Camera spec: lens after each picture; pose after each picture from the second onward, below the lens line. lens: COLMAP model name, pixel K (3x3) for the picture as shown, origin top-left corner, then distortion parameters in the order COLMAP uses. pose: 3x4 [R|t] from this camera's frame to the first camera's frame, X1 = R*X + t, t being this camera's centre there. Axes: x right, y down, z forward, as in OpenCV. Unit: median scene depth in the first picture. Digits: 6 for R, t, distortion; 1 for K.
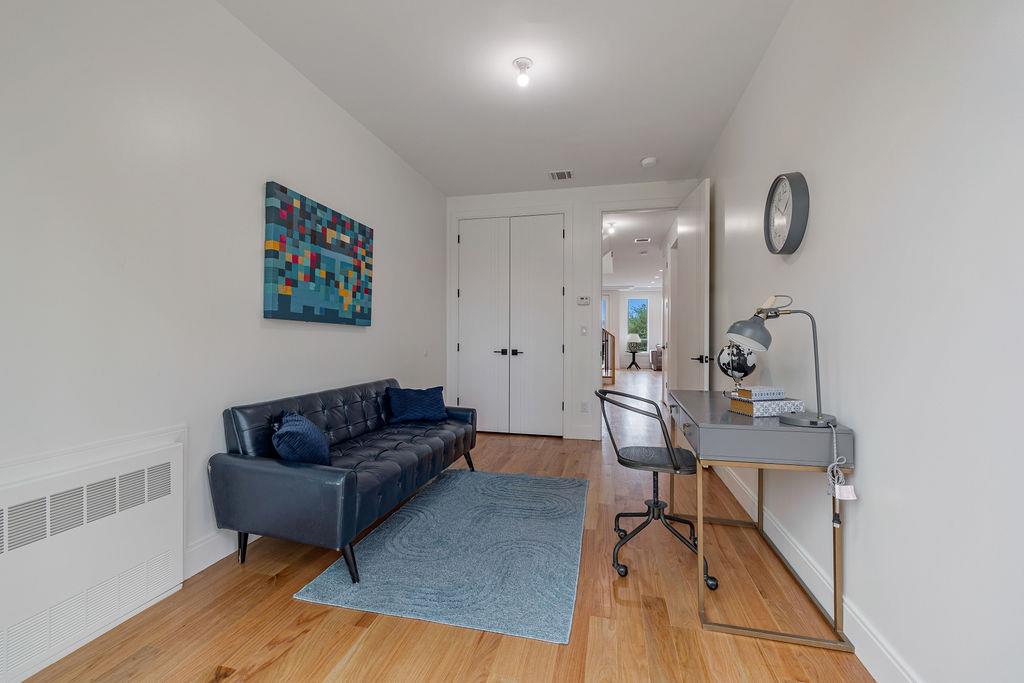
lens RADIAL K [[434.4, 0, 510.0], [0, 434.4, 337.0], [0, 0, 1]] dist [0.000320, 0.000010]
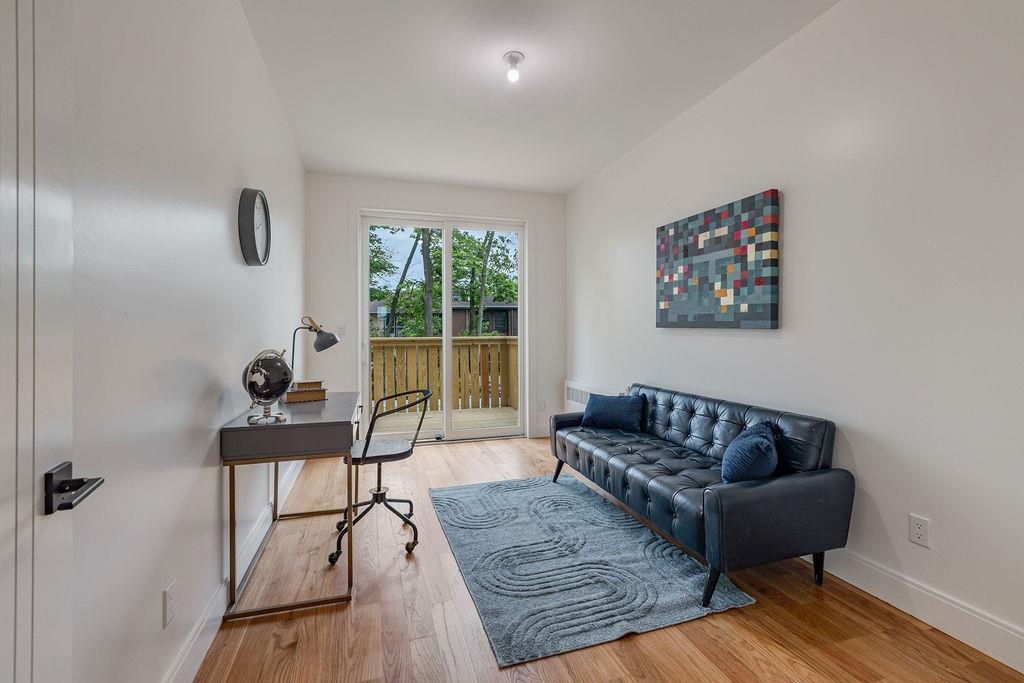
lens RADIAL K [[434.4, 0, 512.4], [0, 434.4, 336.0], [0, 0, 1]] dist [0.000320, 0.000010]
pose [[-0.854389, 0.002682, -0.519626, 0.456312], [-0.000243, 0.999985, 0.005562, -0.020035], [0.519633, 0.004878, -0.854376, 1.583277]]
